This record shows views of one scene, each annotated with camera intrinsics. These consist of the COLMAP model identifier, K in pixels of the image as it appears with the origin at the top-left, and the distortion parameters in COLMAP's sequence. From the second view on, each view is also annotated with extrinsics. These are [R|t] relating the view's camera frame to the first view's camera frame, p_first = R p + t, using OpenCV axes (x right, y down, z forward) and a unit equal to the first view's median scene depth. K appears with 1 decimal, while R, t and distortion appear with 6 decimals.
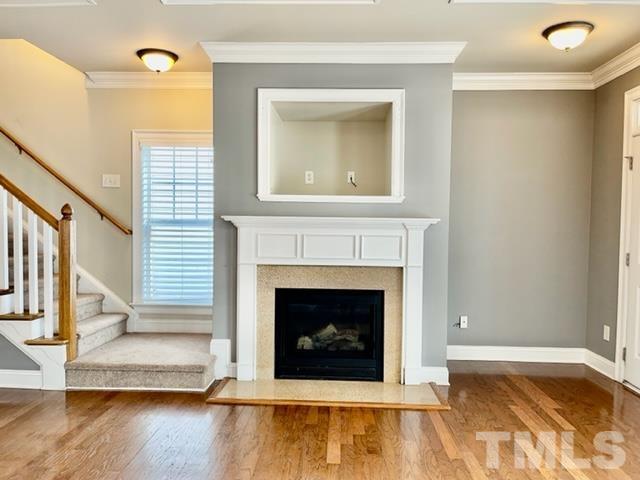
lens RADIAL K [[486.6, 0, 319.1], [0, 486.6, 238.4], [0, 0, 1]] dist [0.045973, -0.042131]
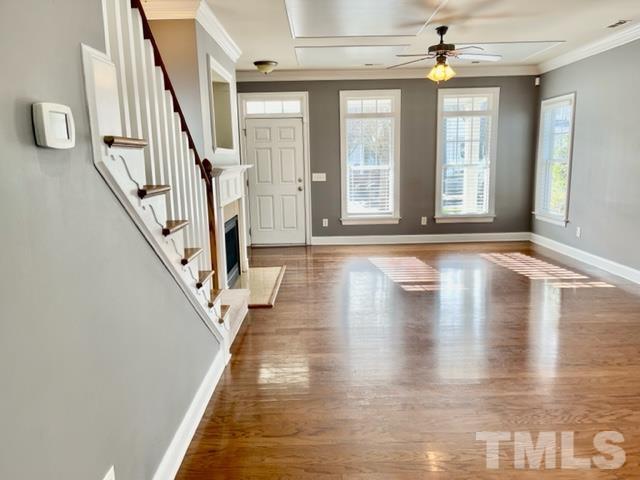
lens RADIAL K [[486.6, 0, 320.7], [0, 486.6, 241.9], [0, 0, 1]] dist [0.045973, -0.042131]
pose [[-0.033223, -0.180984, 0.982925, -1.336318], [0.049400, 0.981968, 0.182478, -0.067724], [-0.998226, 0.054619, -0.023683, 0.778753]]
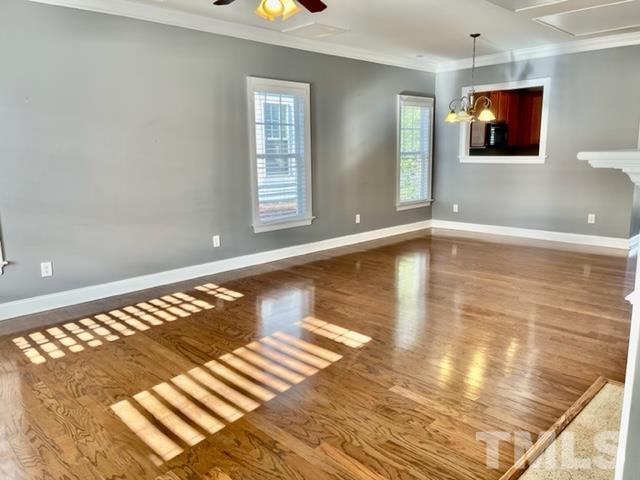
lens RADIAL K [[486.6, 0, 334.1], [0, 486.6, 245.7], [0, 0, 1]] dist [0.045973, -0.042131]
pose [[-0.687811, 0.139898, -0.712281, 0.569304], [-0.018836, 0.977482, 0.210174, -0.046430], [0.725645, 0.157977, -0.669688, 1.050452]]
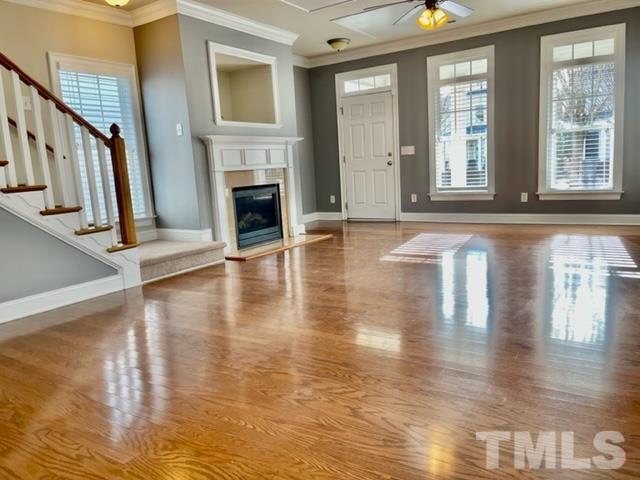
lens RADIAL K [[486.6, 0, 320.5], [0, 486.6, 236.6], [0, 0, 1]] dist [0.045973, -0.042131]
pose [[0.520907, -0.168119, 0.836894, -1.184343], [0.086433, 0.985763, 0.144226, 0.059325], [-0.849226, -0.002793, 0.528021, 0.018008]]
